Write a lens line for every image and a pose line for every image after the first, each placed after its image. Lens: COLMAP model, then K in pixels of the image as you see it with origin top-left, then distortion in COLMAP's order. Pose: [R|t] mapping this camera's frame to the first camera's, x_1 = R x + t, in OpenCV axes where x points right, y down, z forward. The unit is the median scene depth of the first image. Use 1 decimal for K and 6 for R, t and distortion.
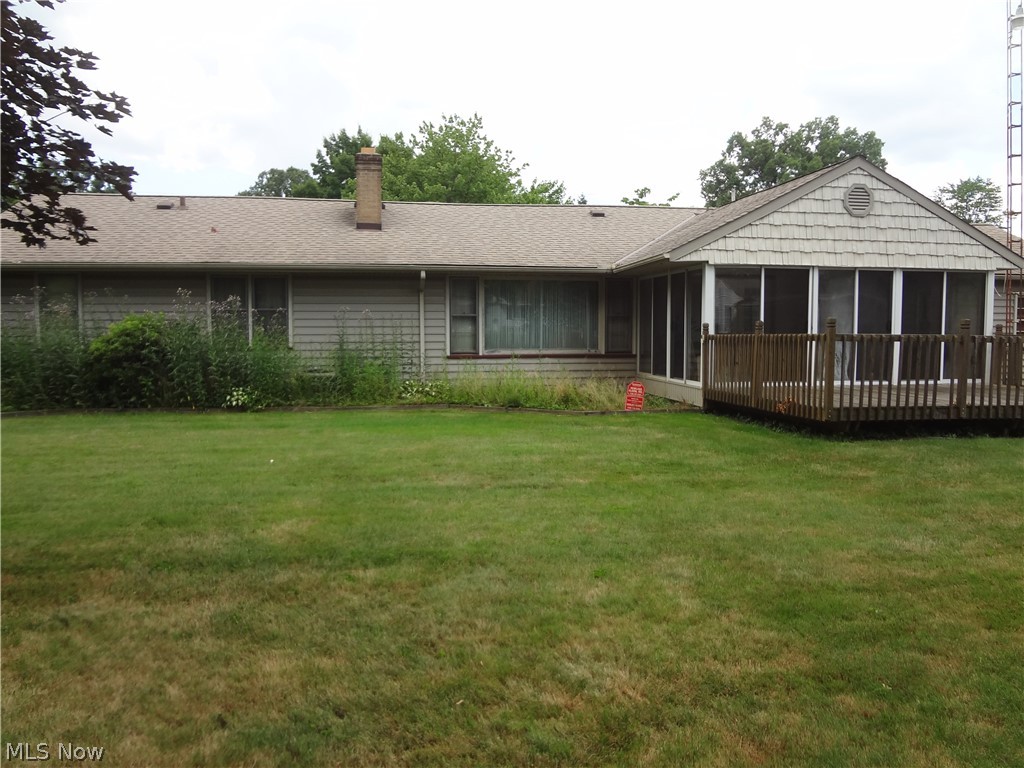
lens RADIAL K [[768.0, 0, 511.6], [0, 768.0, 381.4], [0, 0, 1]] dist [-0.043483, 0.005758]
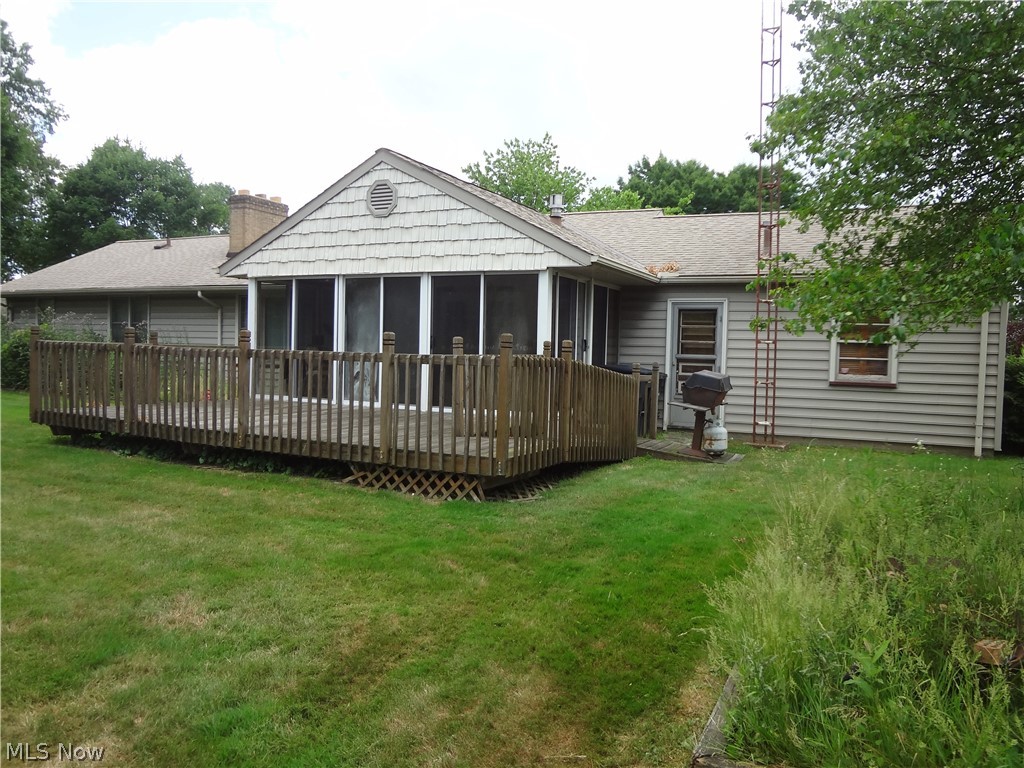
lens RADIAL K [[768.0, 0, 511.8], [0, 768.0, 384.7], [0, 0, 1]] dist [-0.043483, 0.005758]
pose [[0.805759, 0.049504, -0.590171, 1.103312], [-0.066406, 0.997768, -0.006971, -0.025807], [0.588509, 0.044808, 0.807248, 0.376175]]
